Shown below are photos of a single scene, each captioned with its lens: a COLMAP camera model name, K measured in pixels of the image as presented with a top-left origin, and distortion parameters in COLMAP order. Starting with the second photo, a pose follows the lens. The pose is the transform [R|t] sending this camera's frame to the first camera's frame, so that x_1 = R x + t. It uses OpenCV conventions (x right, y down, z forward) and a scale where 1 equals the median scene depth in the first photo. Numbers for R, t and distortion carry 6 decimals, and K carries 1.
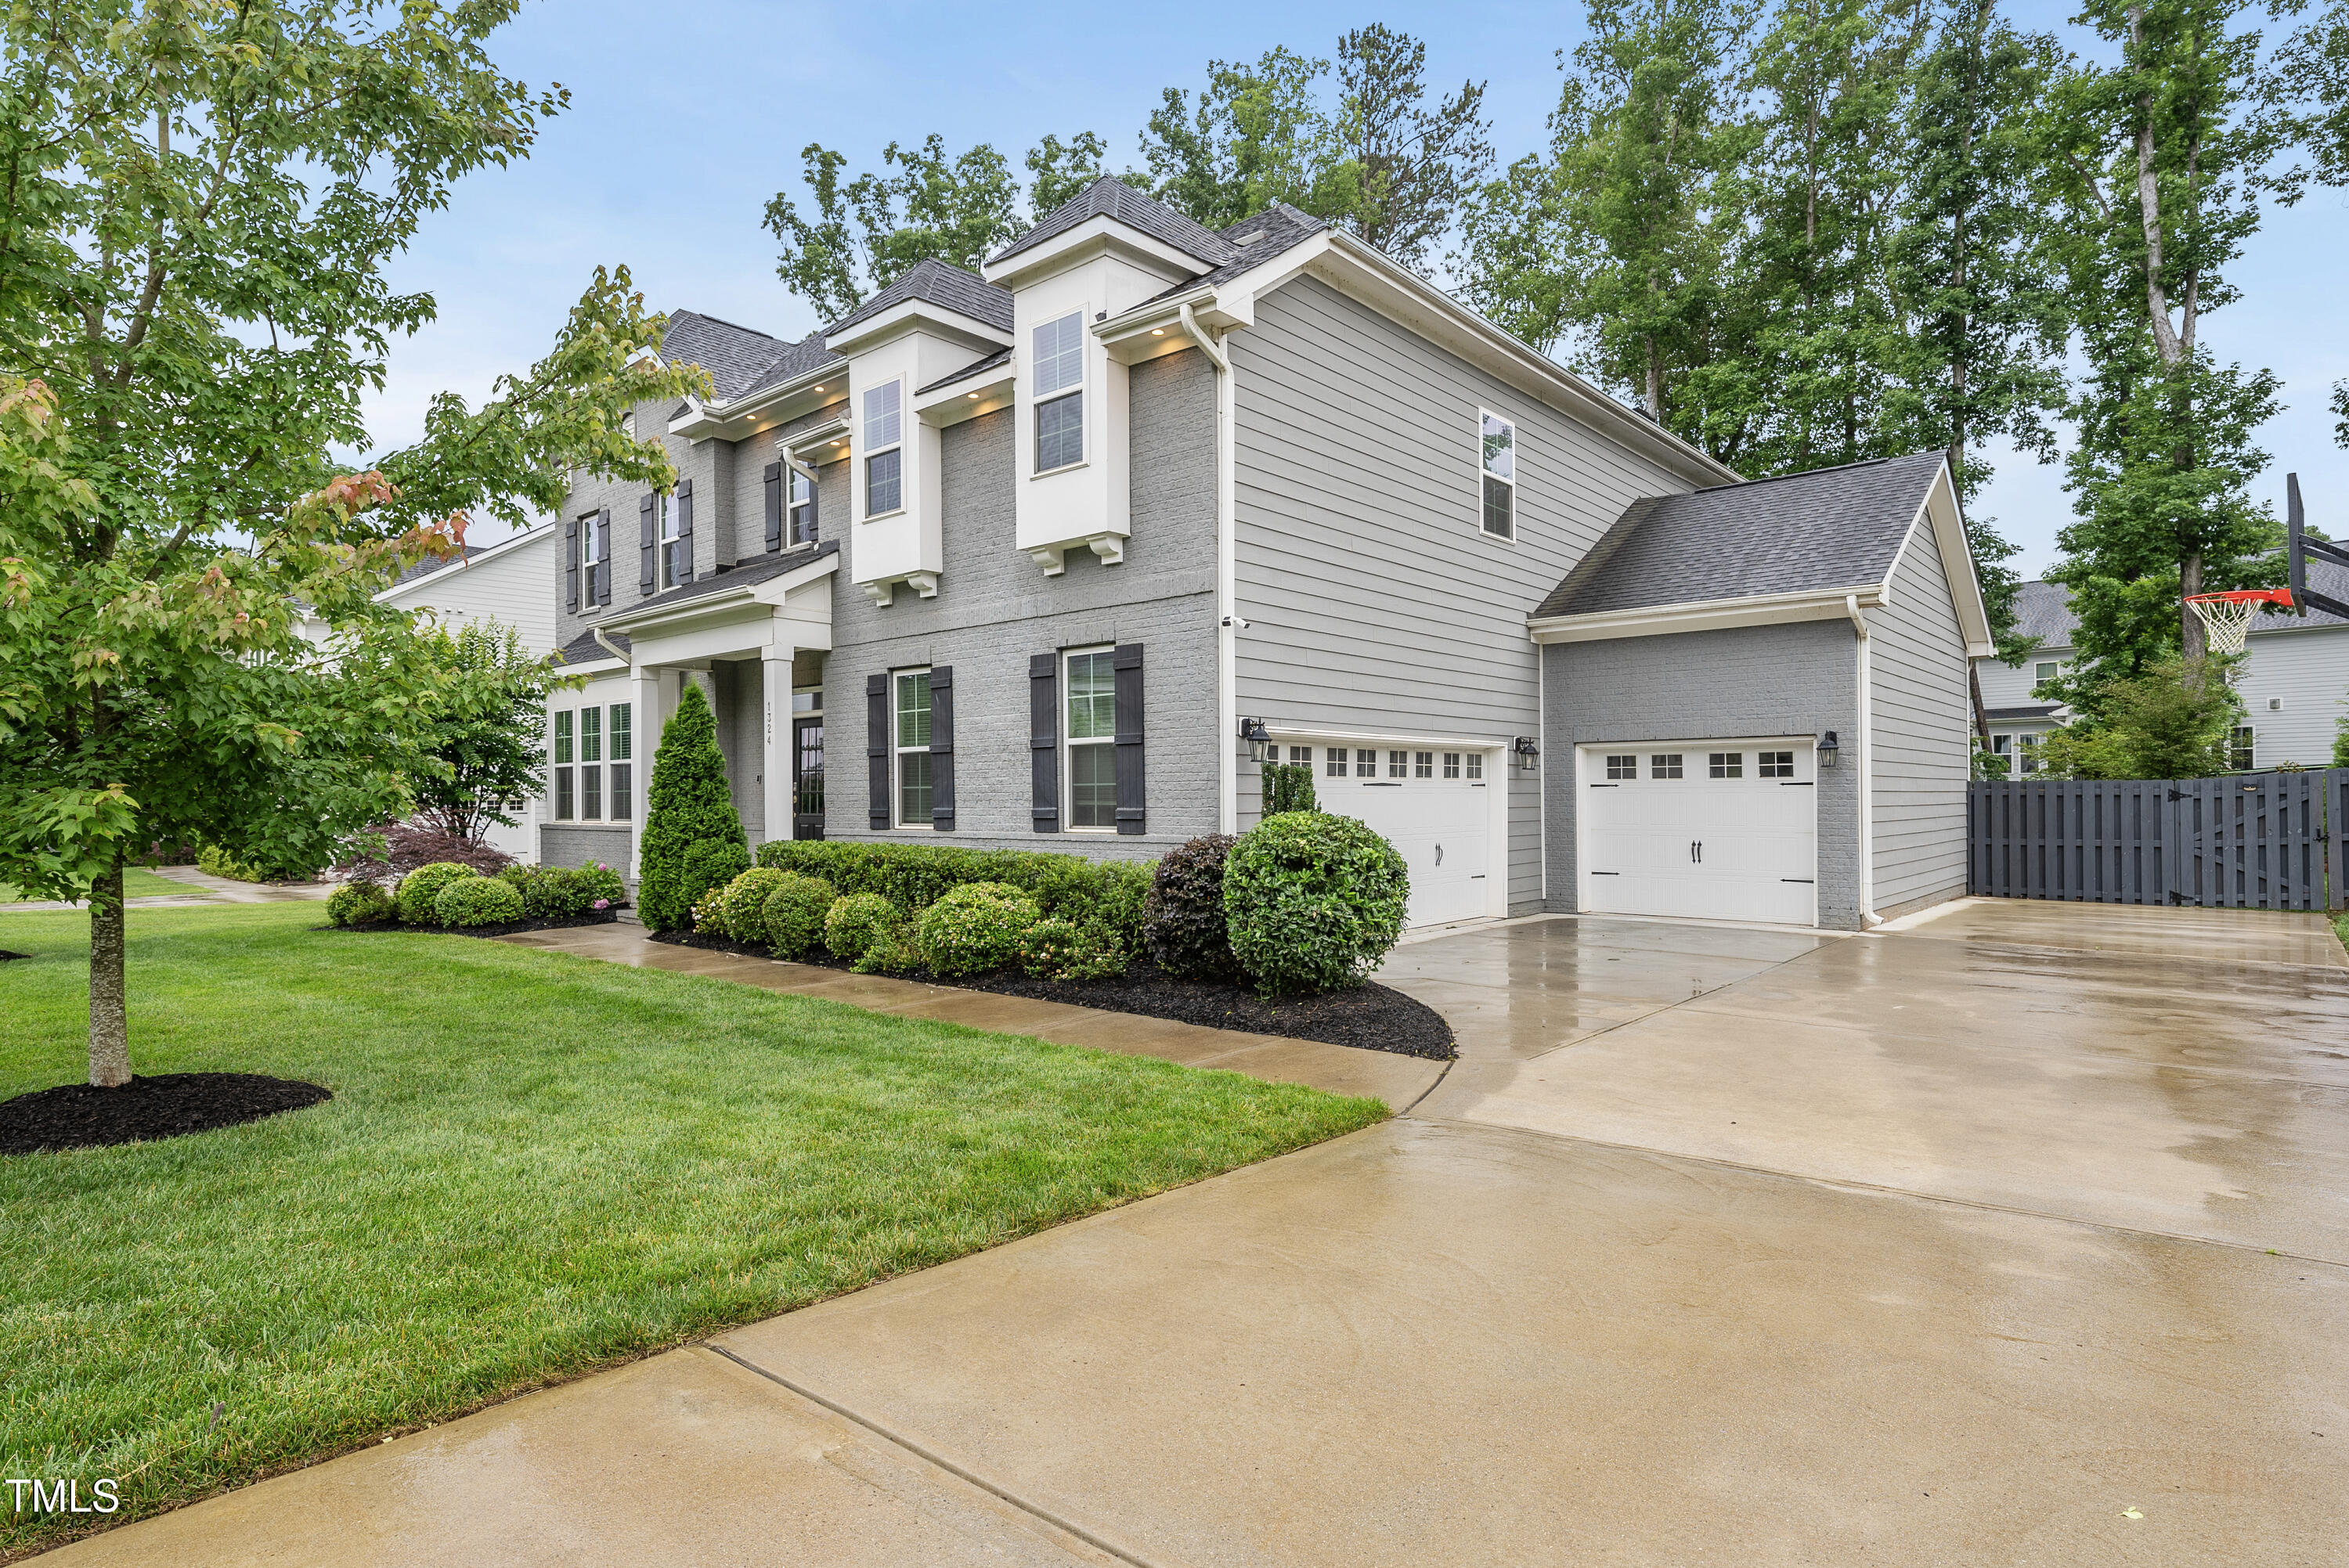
lens RADIAL K [[1217.5, 0, 1174.5], [0, 1217.5, 784.0], [0, 0, 1]] dist [-0.000055, 0.000004]
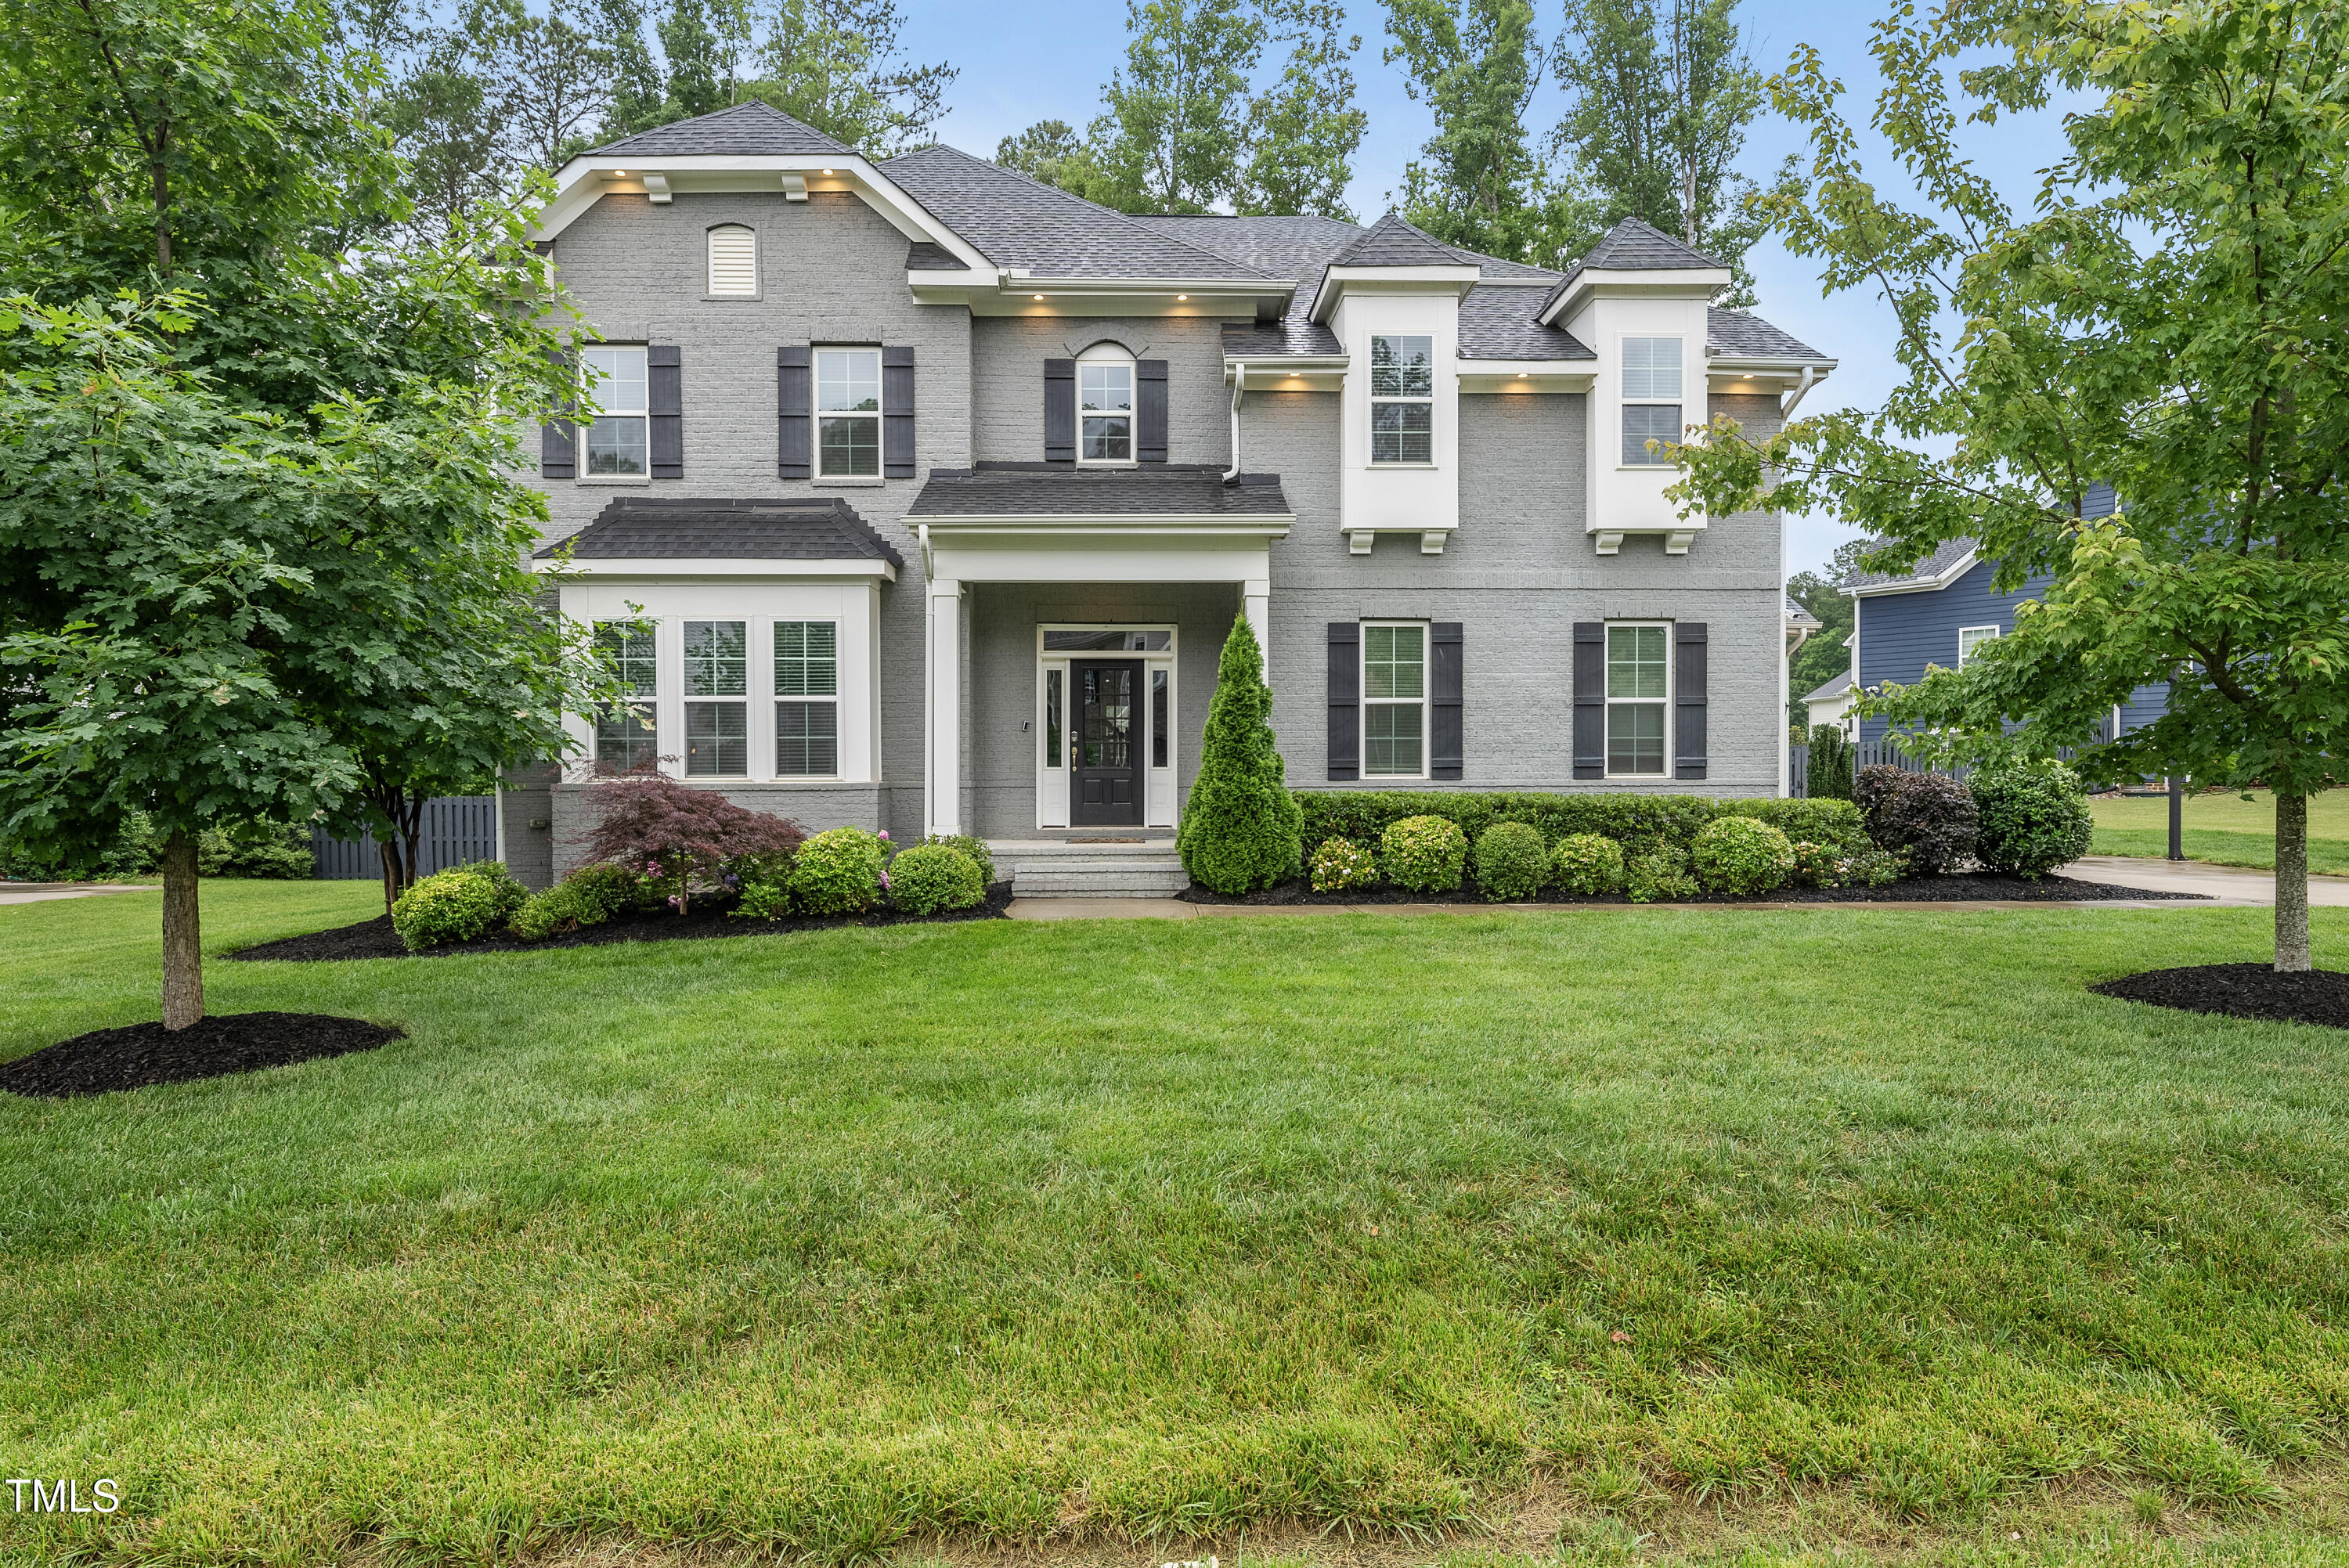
lens RADIAL K [[1217.5, 0, 1174.5], [0, 1217.5, 784.0], [0, 0, 1]] dist [-0.000055, 0.000004]
pose [[0.743635, 0.003502, 0.668577, -1.050106], [-0.009881, 0.999935, 0.005752, 0.037845], [-0.668513, -0.010883, 0.743621, 0.375576]]
